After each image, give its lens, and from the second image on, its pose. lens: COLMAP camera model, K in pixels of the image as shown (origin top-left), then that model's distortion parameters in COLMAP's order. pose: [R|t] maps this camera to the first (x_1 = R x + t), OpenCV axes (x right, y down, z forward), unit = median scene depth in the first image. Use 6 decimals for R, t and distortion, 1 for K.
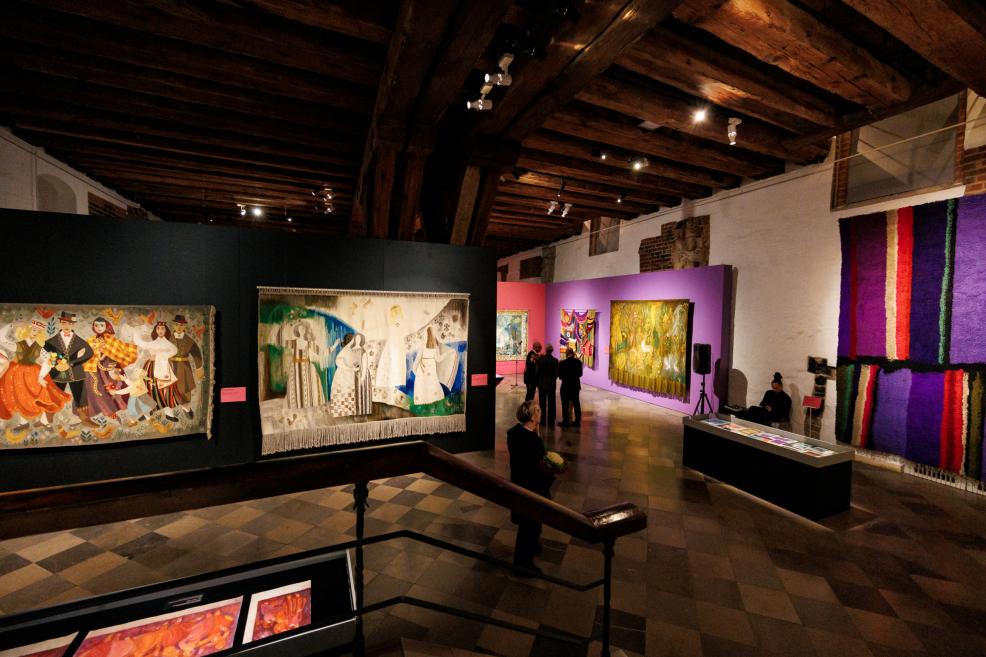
lens RADIAL K [[390.2, 0, 511.2], [0, 390.2, 327.4], [0, 0, 1]] dist [-0.008643, 0.000265]
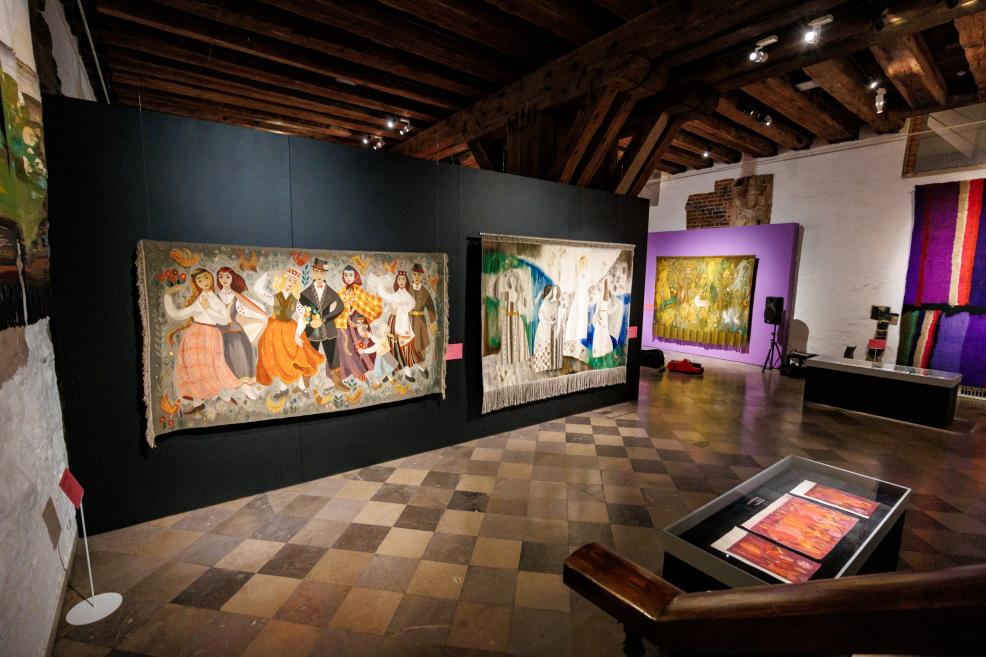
lens RADIAL K [[433.0, 0, 509.9], [0, 433.0, 336.0], [0, 0, 1]] dist [-0.020224, 0.001046]
pose [[0.976859, -0.031181, 0.211598, -0.789894], [0.008514, 0.994201, 0.107197, 0.026374], [-0.213714, -0.102915, 0.971460, -0.024314]]
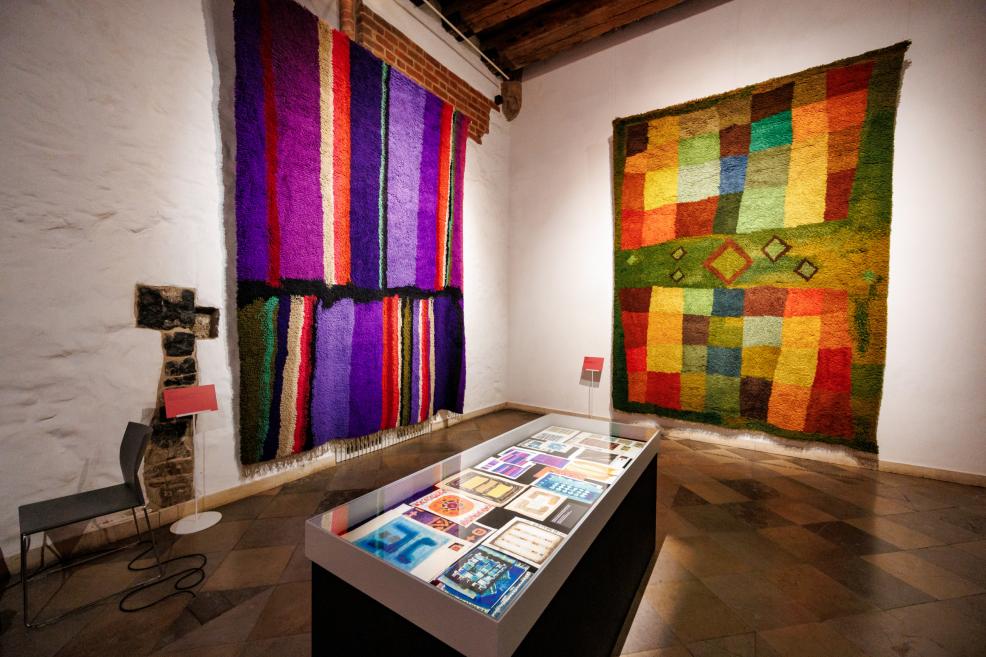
lens RADIAL K [[390.2, 0, 495.4], [0, 390.2, 329.8], [0, 0, 1]] dist [-0.008643, 0.000265]
pose [[-0.534183, -0.045037, 0.844168, 0.391805], [0.008002, 0.998266, 0.058322, 0.137253], [-0.845331, 0.037909, -0.532897, 1.274137]]
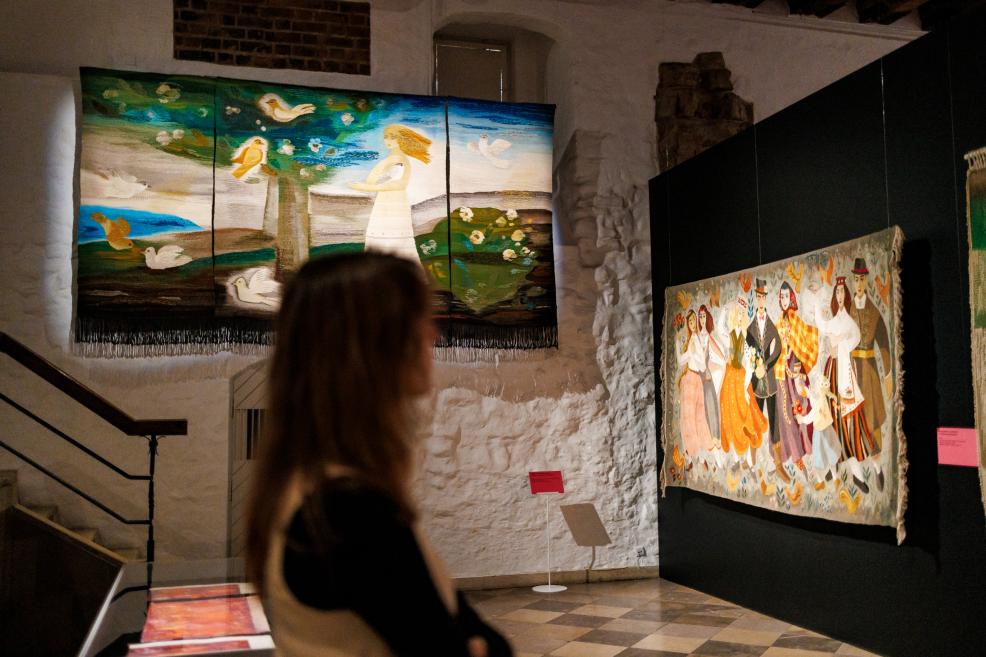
lens RADIAL K [[968.0, 0, 492.7], [0, 968.0, 330.4], [0, 0, 1]] dist [0.013508, 0.000000]
pose [[-0.137380, -0.098374, -0.985621, 0.308401], [-0.029530, 0.995020, -0.095196, 0.161982], [0.990078, 0.016028, -0.139601, 0.667938]]
